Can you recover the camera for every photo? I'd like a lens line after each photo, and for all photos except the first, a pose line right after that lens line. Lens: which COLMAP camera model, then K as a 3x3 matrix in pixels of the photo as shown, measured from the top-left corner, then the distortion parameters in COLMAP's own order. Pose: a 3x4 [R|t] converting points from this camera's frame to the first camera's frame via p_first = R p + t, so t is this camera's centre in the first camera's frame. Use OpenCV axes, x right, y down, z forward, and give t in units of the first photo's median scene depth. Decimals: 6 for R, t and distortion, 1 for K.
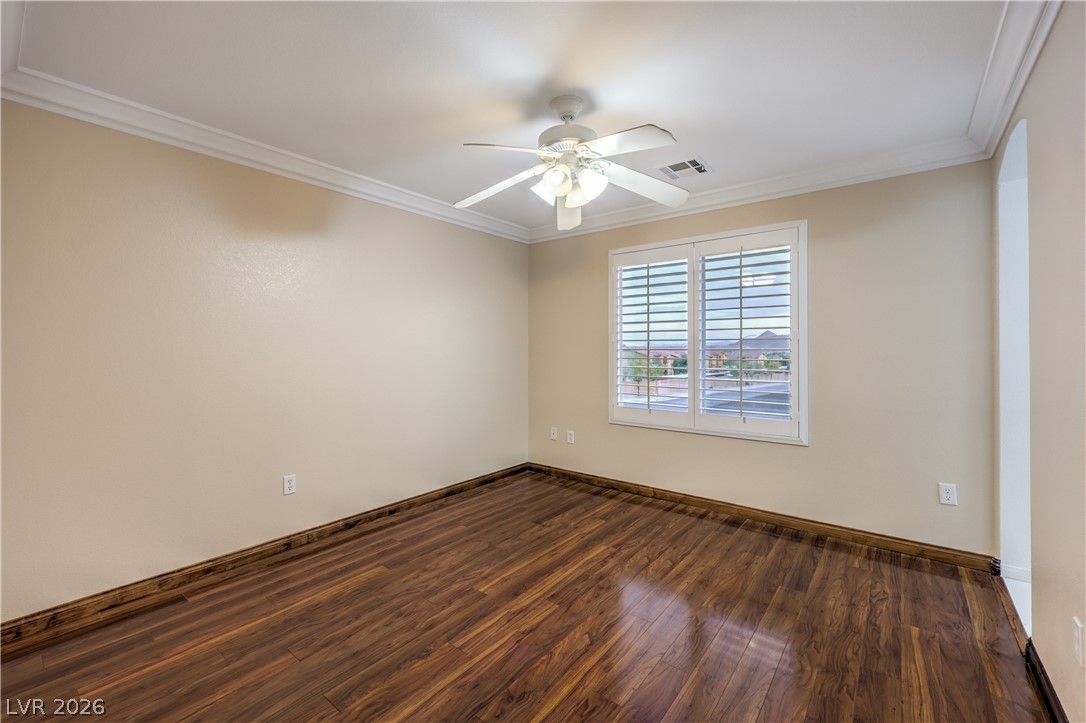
lens RADIAL K [[448.3, 0, 544.9], [0, 448.3, 351.8], [0, 0, 1]] dist [0.003610, -0.000082]
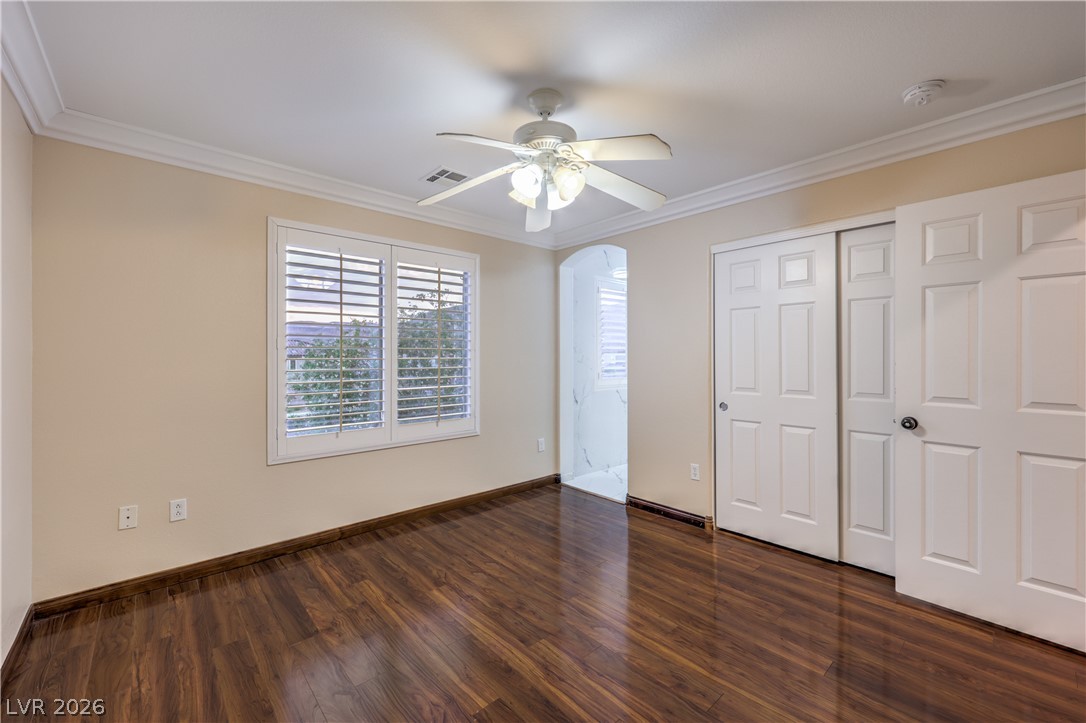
lens RADIAL K [[448.3, 0, 549.8], [0, 448.3, 355.7], [0, 0, 1]] dist [0.003610, -0.000082]
pose [[0.151488, -0.001274, 0.988458, -0.662810], [0.002589, 0.999996, 0.000892, -0.014204], [-0.988456, 0.002424, 0.151491, 0.637170]]
